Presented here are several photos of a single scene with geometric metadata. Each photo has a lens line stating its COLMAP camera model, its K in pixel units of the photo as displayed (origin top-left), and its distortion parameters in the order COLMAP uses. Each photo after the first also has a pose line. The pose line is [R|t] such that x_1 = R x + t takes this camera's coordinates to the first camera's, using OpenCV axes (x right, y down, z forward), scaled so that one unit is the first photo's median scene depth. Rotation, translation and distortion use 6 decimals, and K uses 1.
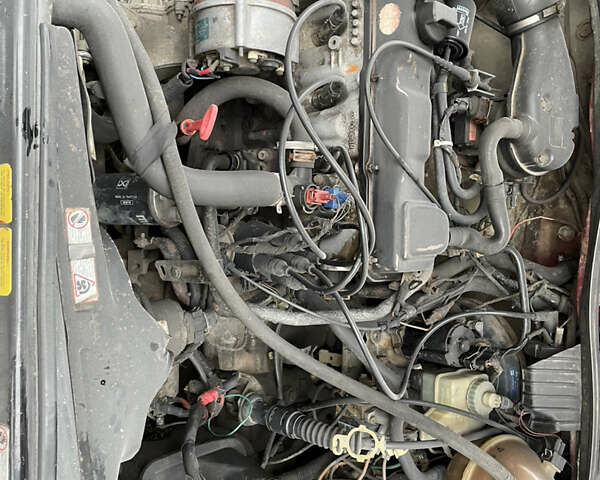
lens RADIAL K [[622.3, 0, 308.7], [0, 622.3, 241.6], [0, 0, 1]] dist [0.058887, -0.018707]
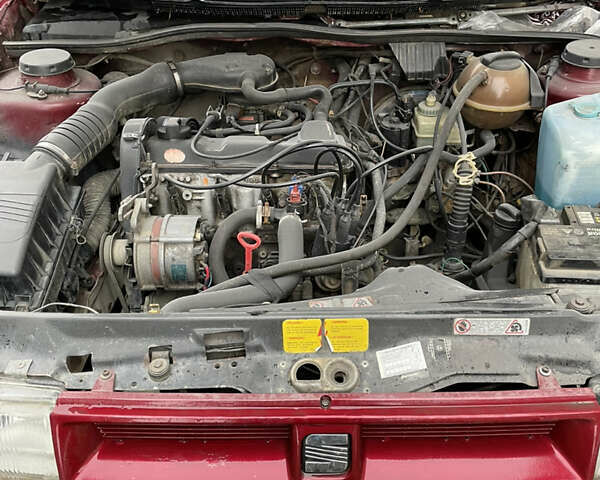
lens RADIAL K [[622.3, 0, 308.7], [0, 622.3, 241.6], [0, 0, 1]] dist [0.058887, -0.018707]
pose [[-0.013740, -0.957173, 0.289189, -0.460527], [0.999806, -0.017236, -0.009547, -0.026474], [0.014122, 0.289002, 0.957224, -0.321948]]
